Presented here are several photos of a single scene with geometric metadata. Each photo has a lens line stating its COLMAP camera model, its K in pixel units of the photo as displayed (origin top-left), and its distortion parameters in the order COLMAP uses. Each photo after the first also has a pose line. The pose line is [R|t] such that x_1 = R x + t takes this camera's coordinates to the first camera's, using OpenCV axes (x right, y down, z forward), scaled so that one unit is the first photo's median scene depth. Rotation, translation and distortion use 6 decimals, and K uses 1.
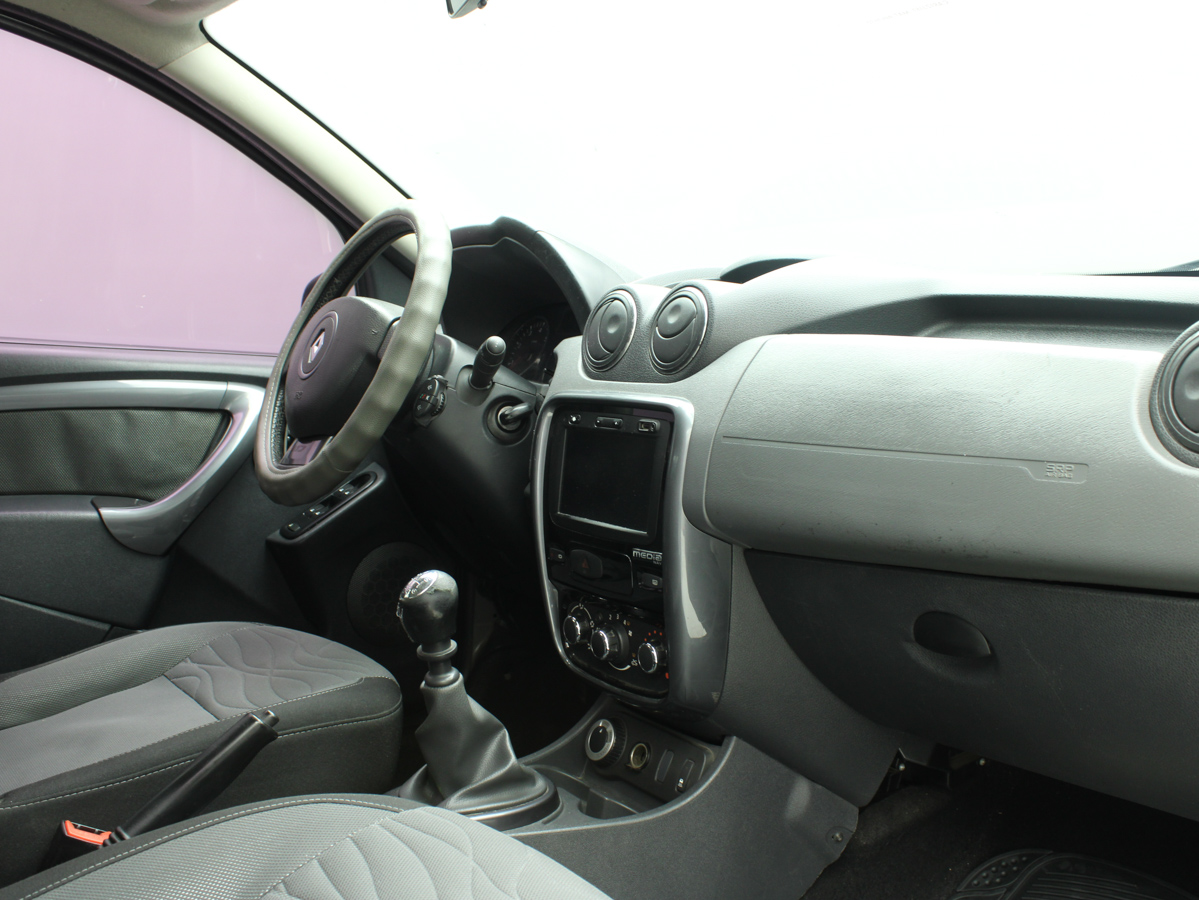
lens RADIAL K [[1222.1, 0, 599.5], [0, 1222.1, 450.0], [0, 0, 1]] dist [-0.155177, 0.138705]
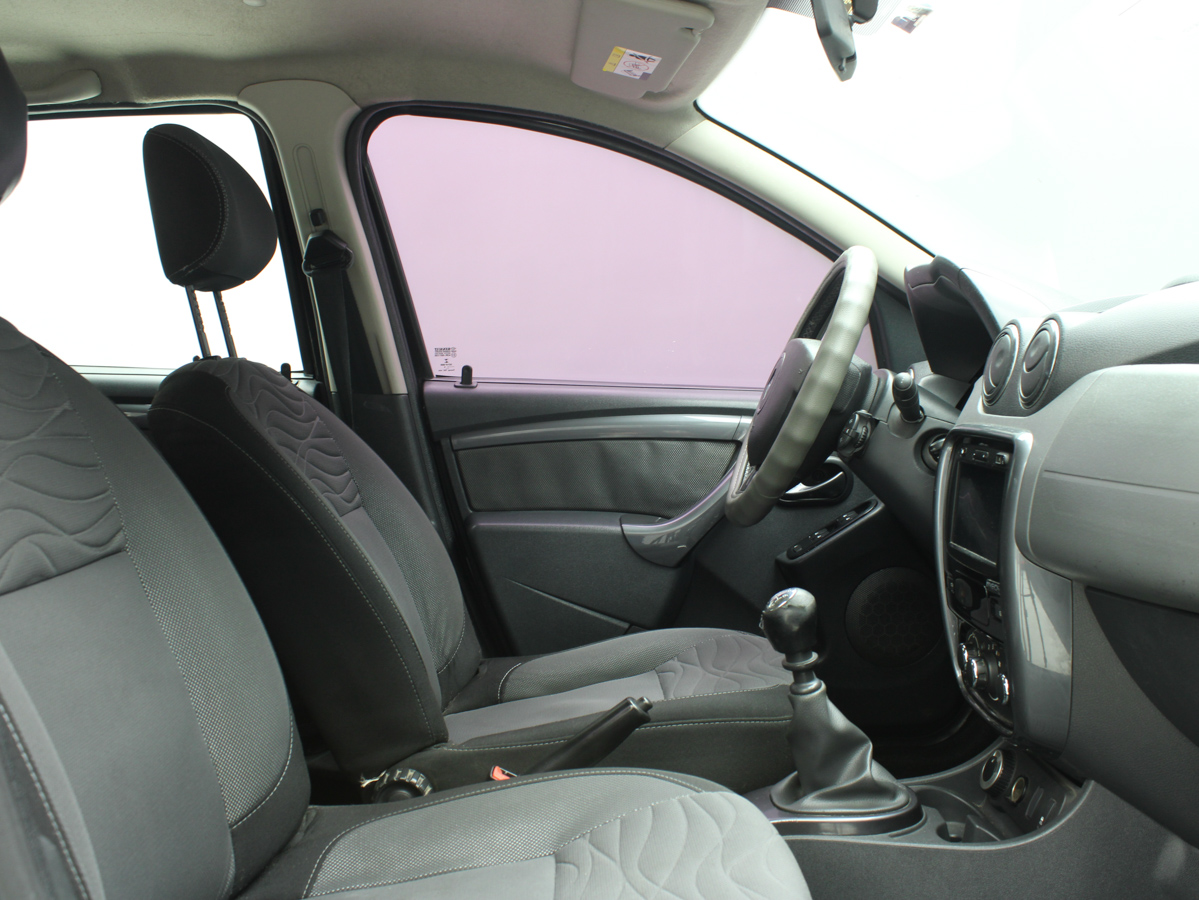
lens RADIAL K [[1222.1, 0, 599.5], [0, 1222.1, 450.0], [0, 0, 1]] dist [-0.155177, 0.138705]
pose [[0.825648, 0.005944, -0.564154, 0.312835], [-0.019306, 0.999657, -0.017721, -0.003022], [0.563855, 0.025523, 0.825479, -0.011770]]
